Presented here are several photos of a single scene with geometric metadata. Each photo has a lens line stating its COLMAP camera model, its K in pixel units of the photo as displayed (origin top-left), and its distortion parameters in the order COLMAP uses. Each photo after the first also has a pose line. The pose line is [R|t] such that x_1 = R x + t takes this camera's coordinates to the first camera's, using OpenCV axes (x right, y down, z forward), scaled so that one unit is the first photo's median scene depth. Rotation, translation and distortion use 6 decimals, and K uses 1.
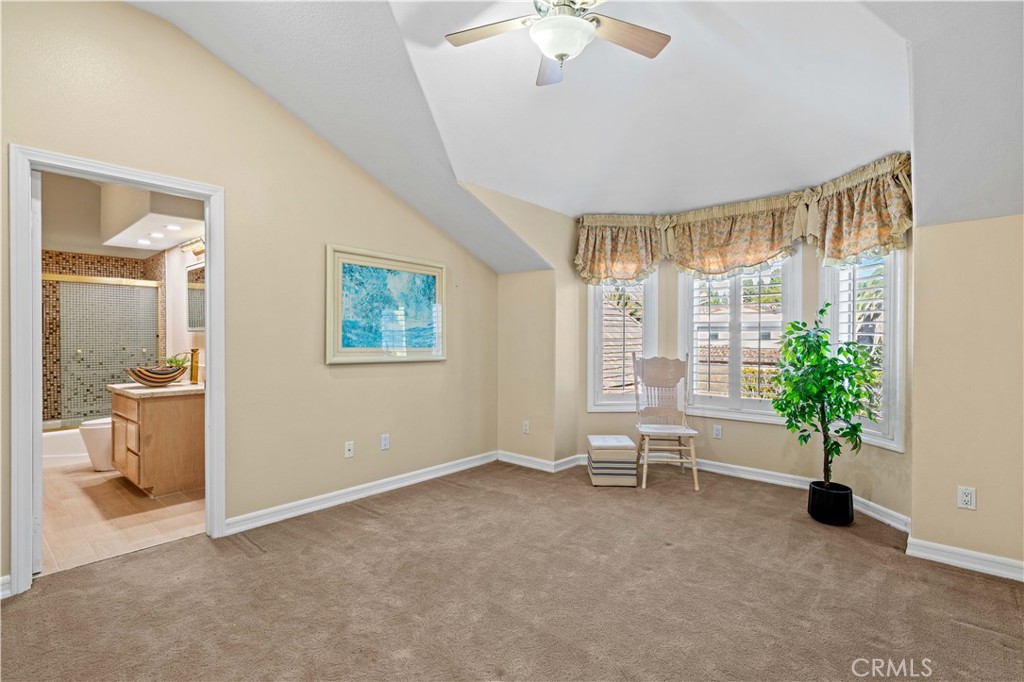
lens RADIAL K [[475.0, 0, 507.0], [0, 475.0, 344.9], [0, 0, 1]] dist [-0.001472, -0.000327]
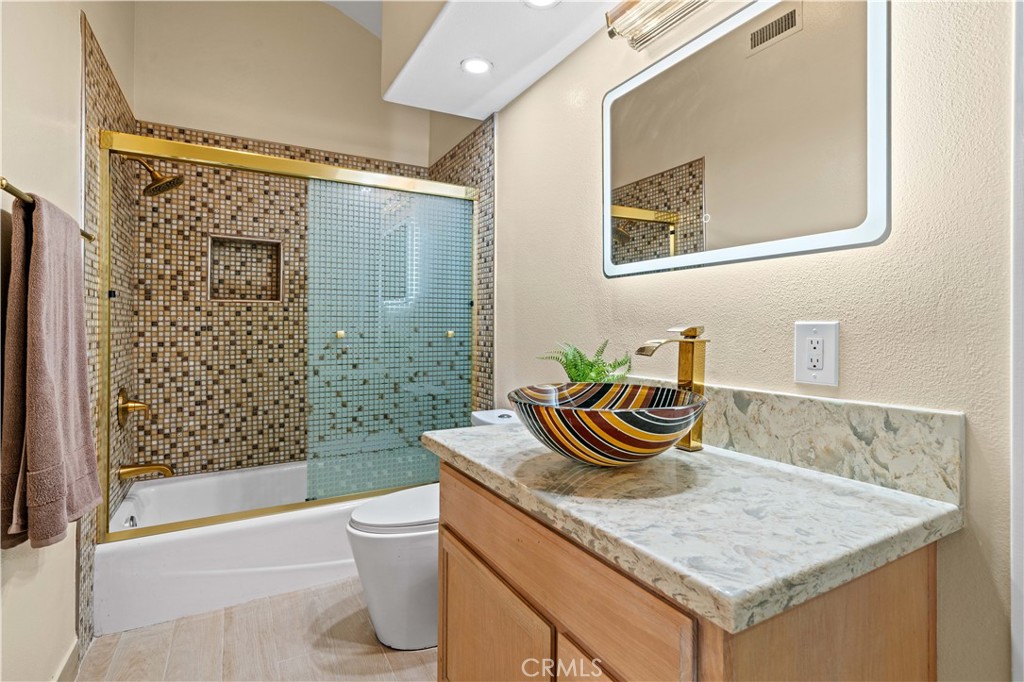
lens RADIAL K [[475.0, 0, 514.7], [0, 475.0, 332.6], [0, 0, 1]] dist [-0.001472, -0.000327]
pose [[0.947760, 0.007238, -0.318903, -0.552082], [-0.008828, 0.999955, -0.003541, 0.011762], [0.318863, 0.006171, 0.947781, 0.573139]]
